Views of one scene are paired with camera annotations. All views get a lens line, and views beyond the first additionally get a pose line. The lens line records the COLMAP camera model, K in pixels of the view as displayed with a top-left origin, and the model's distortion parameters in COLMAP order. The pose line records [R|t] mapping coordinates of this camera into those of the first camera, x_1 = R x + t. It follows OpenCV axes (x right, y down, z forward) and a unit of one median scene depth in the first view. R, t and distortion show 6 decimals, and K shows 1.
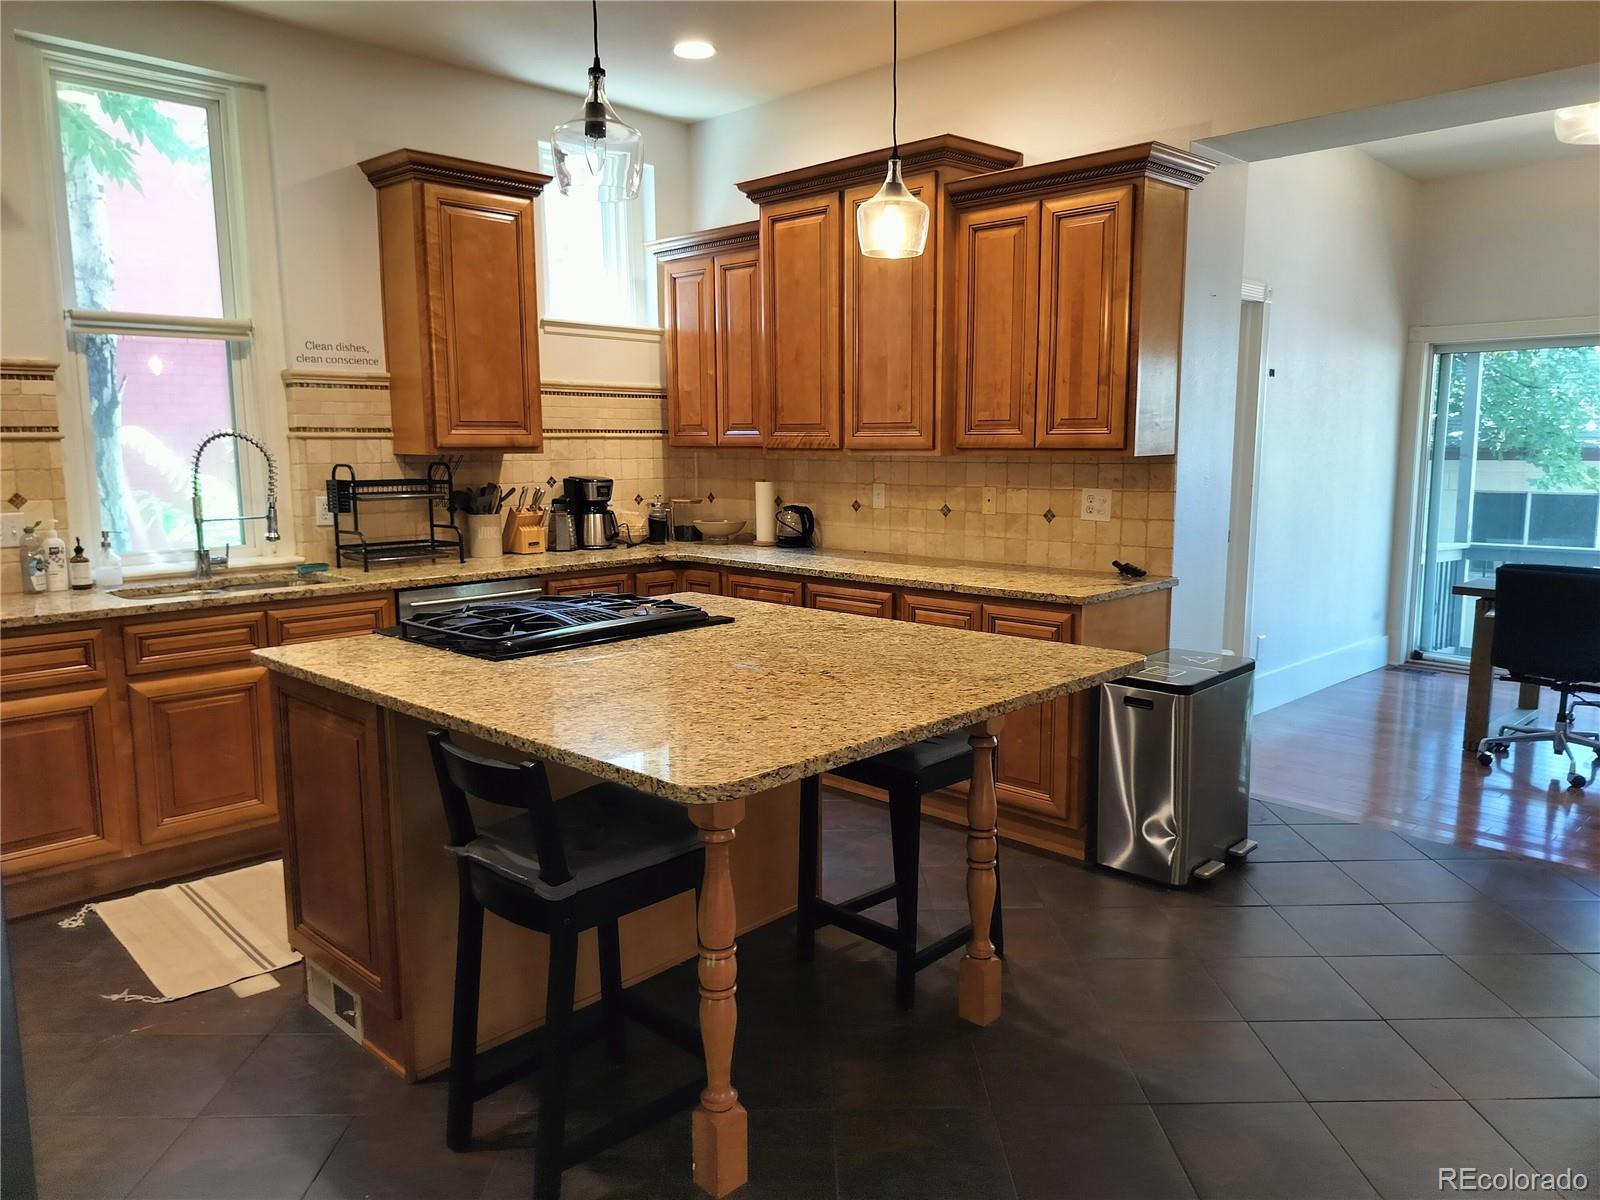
lens RADIAL K [[1141.9, 0, 800.0], [0, 1141.9, 600.0], [0, 0, 1]] dist [0.069014, -0.099924]
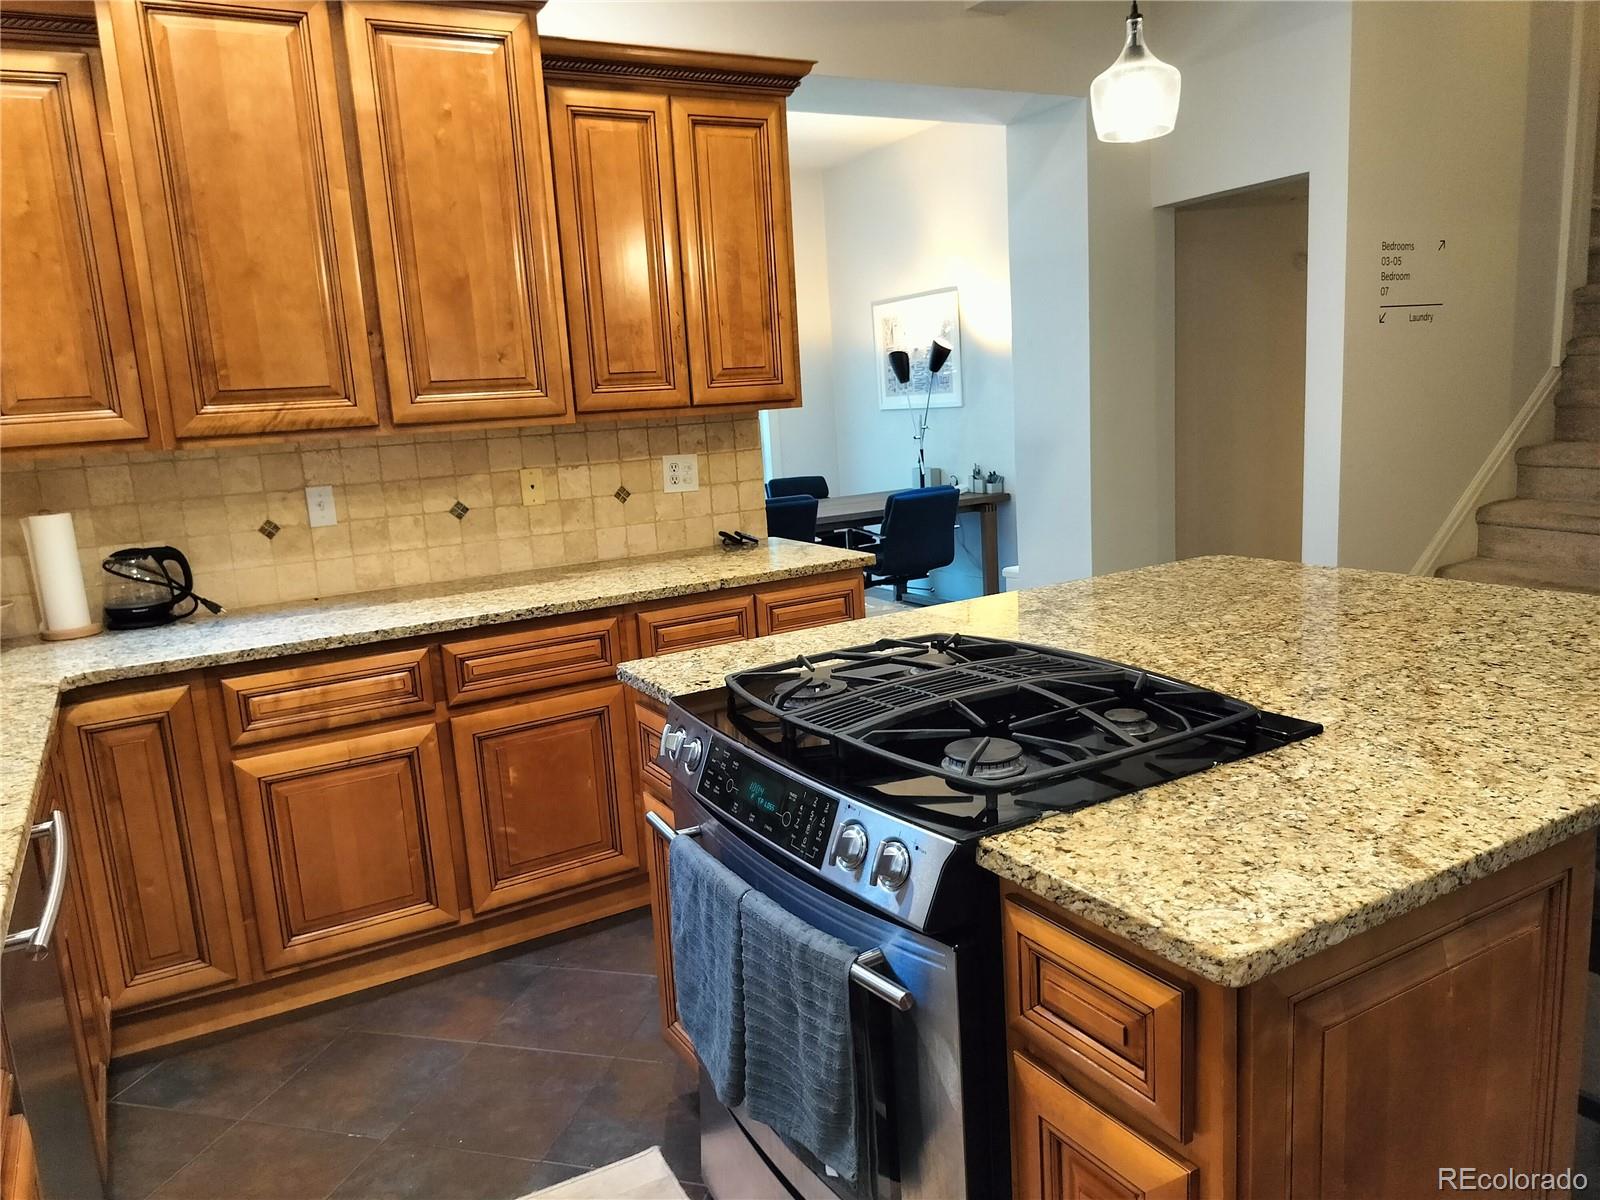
lens RADIAL K [[1141.9, 0, 800.0], [0, 1141.9, 600.0], [0, 0, 1]] dist [0.069014, -0.099924]
pose [[0.274779, -0.180275, 0.944456, -0.515979], [0.195593, 0.972208, 0.128667, -0.078676], [-0.941403, 0.149374, 0.302402, 0.630827]]
